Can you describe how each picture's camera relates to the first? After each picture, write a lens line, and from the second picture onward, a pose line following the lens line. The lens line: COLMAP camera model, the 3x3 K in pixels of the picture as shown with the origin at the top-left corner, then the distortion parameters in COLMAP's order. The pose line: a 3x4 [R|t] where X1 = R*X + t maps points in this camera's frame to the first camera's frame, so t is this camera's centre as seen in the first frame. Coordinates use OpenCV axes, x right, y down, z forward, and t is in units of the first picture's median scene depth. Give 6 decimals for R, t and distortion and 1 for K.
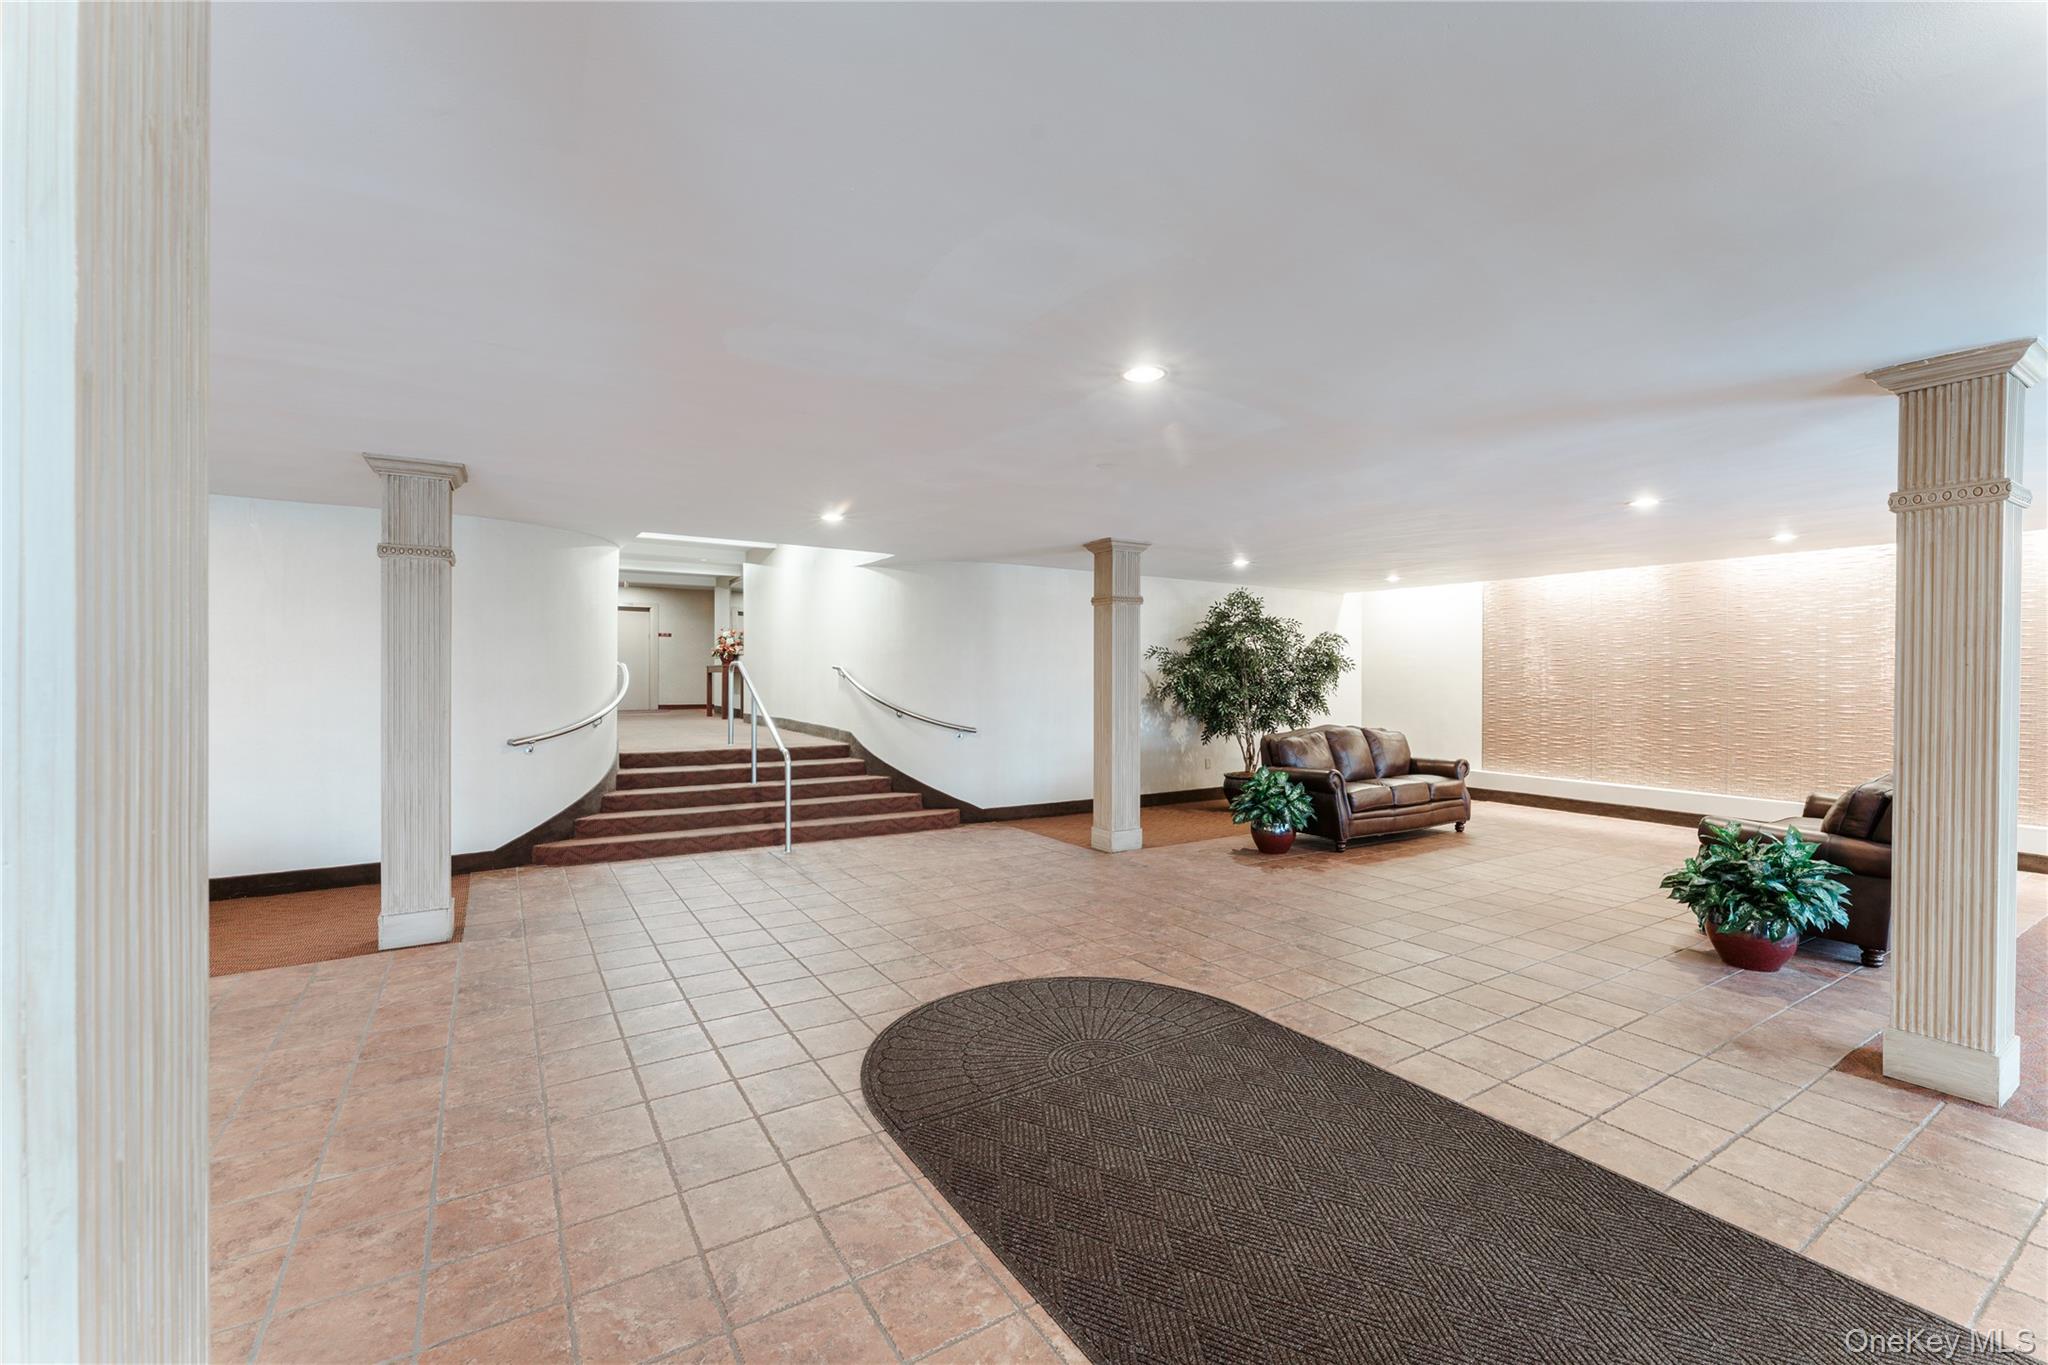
lens RADIAL K [[839.1, 0, 1011.4], [0, 839.1, 671.7], [0, 0, 1]] dist [-0.000105, -0.000017]
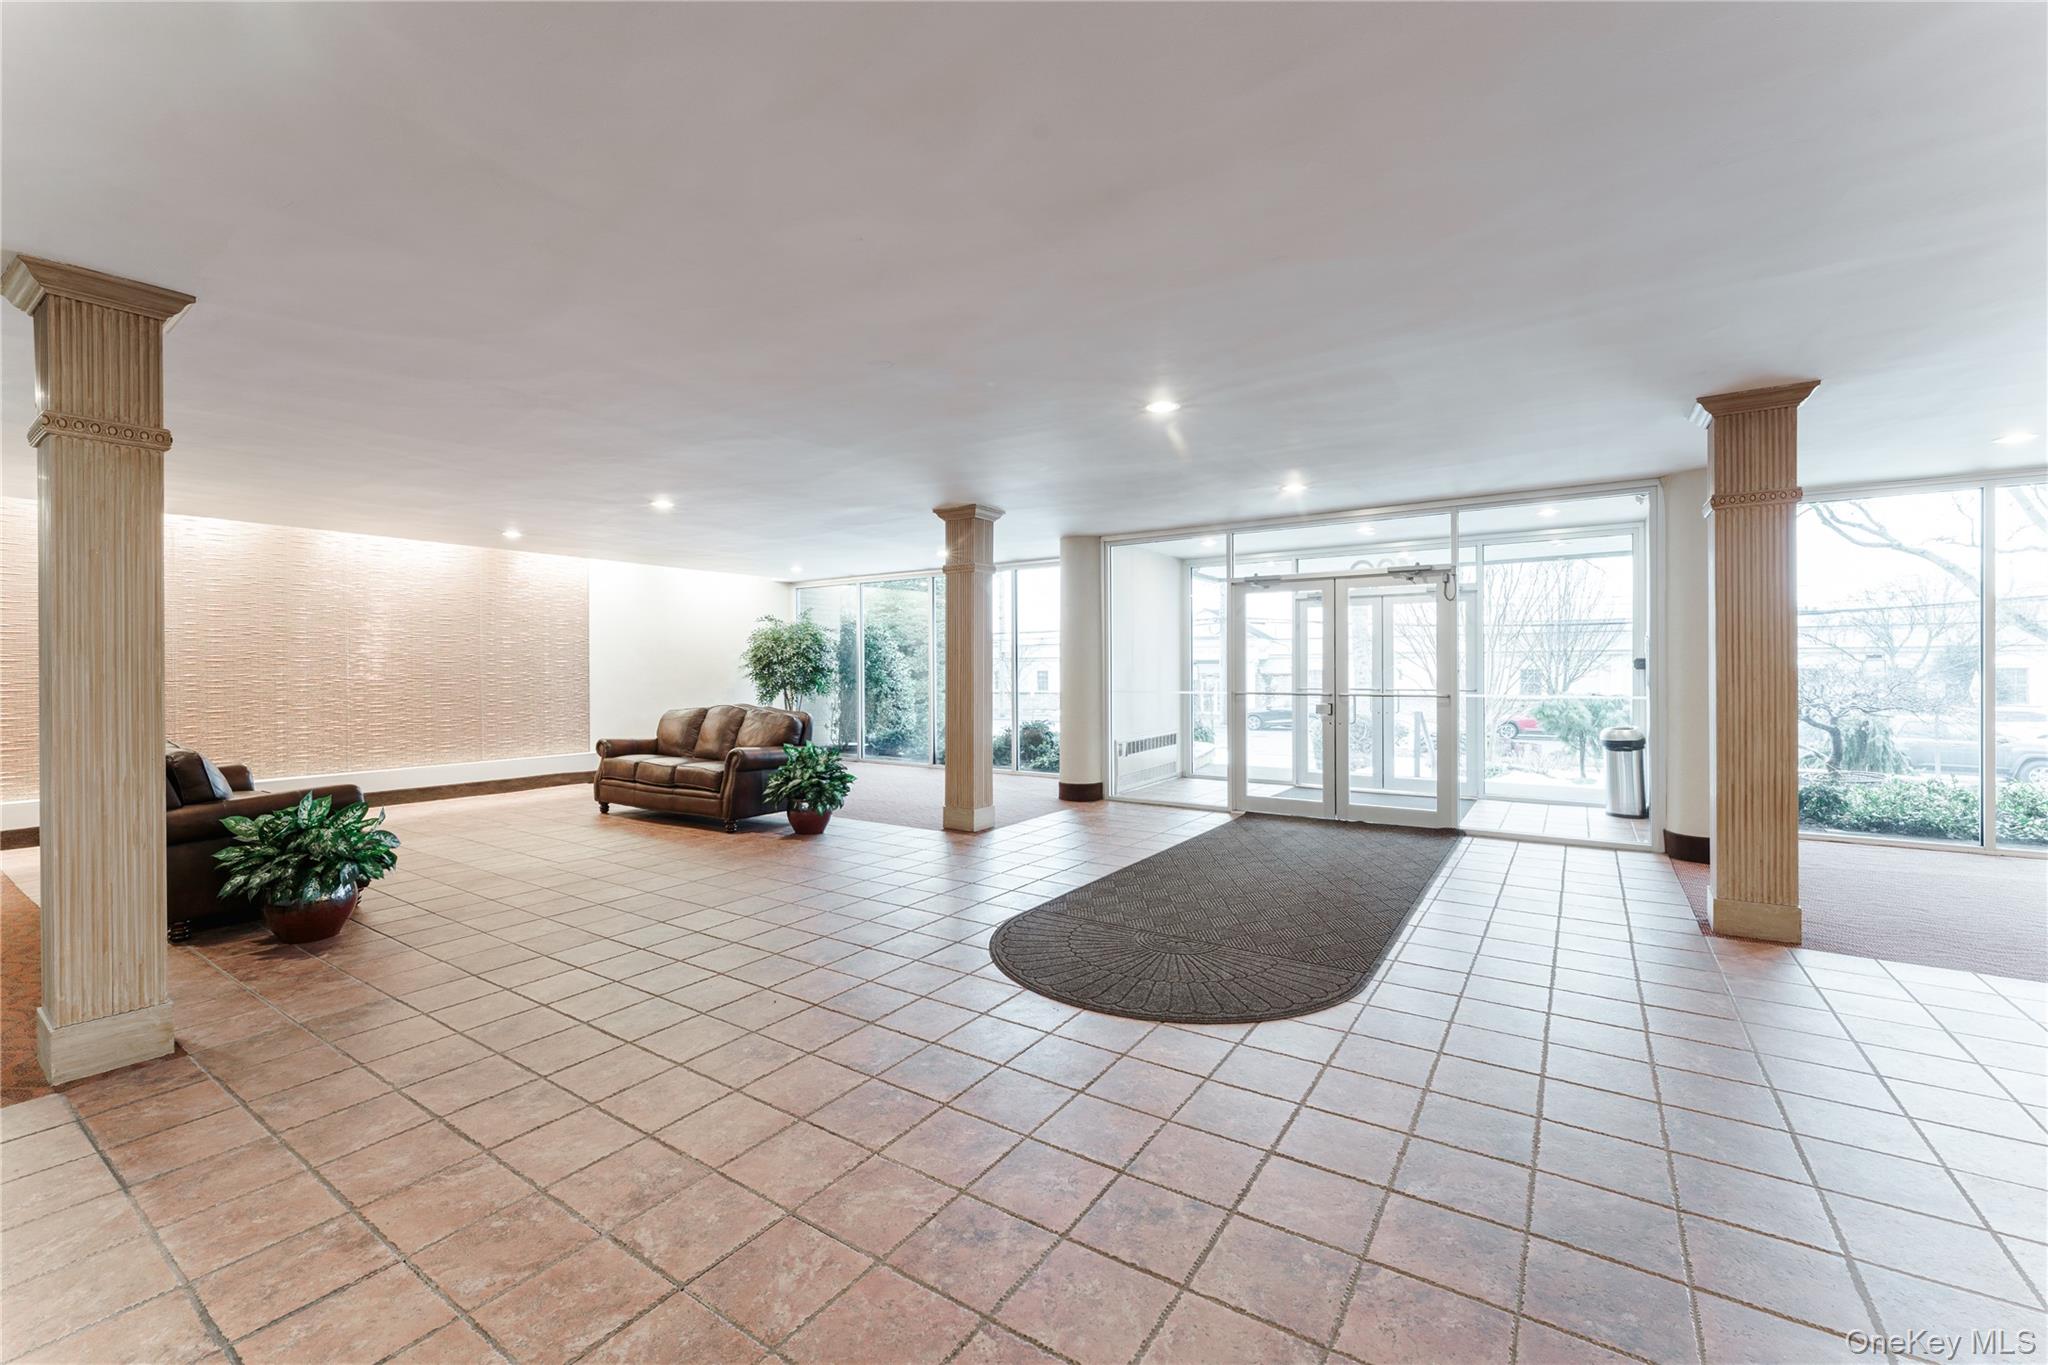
lens RADIAL K [[839.1, 0, 1011.4], [0, 839.1, 671.7], [0, 0, 1]] dist [-0.000105, -0.000017]
pose [[-0.403189, -0.009065, 0.915072, -0.428213], [-0.001282, 0.999956, 0.009340, 0.021485], [-0.915116, 0.002593, -0.403183, 0.783808]]
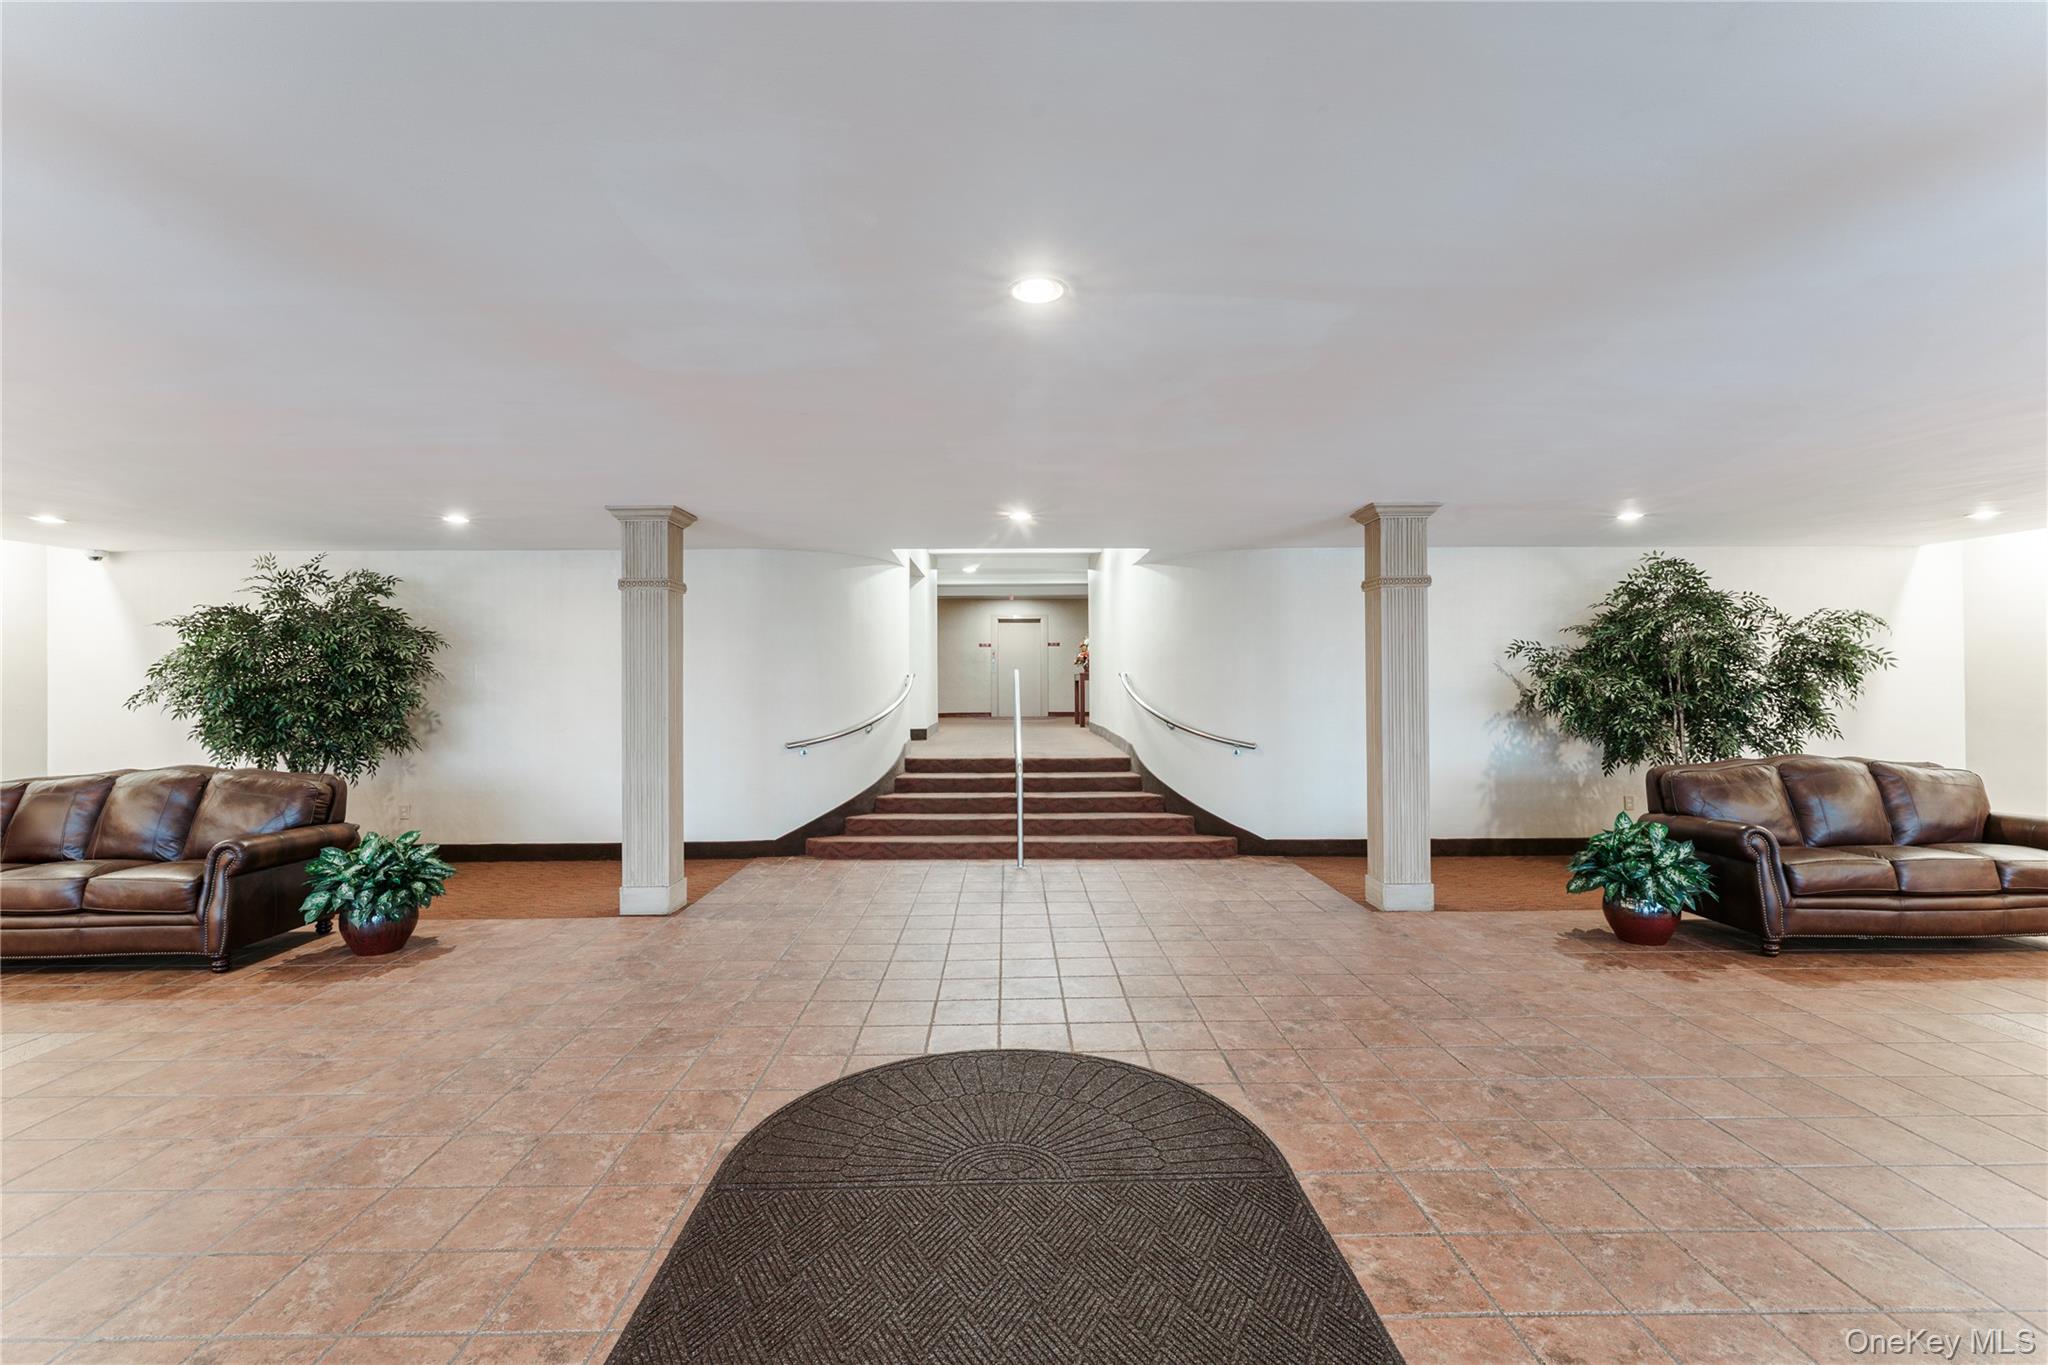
lens RADIAL K [[871.3, 0, 1013.7], [0, 871.3, 677.5], [0, 0, 1]] dist [0.001427, -0.000201]
pose [[0.854800, -0.011090, -0.518840, 0.245397], [0.011304, 0.999932, -0.002750, -0.000361], [0.518835, -0.003514, 0.854867, 0.139296]]
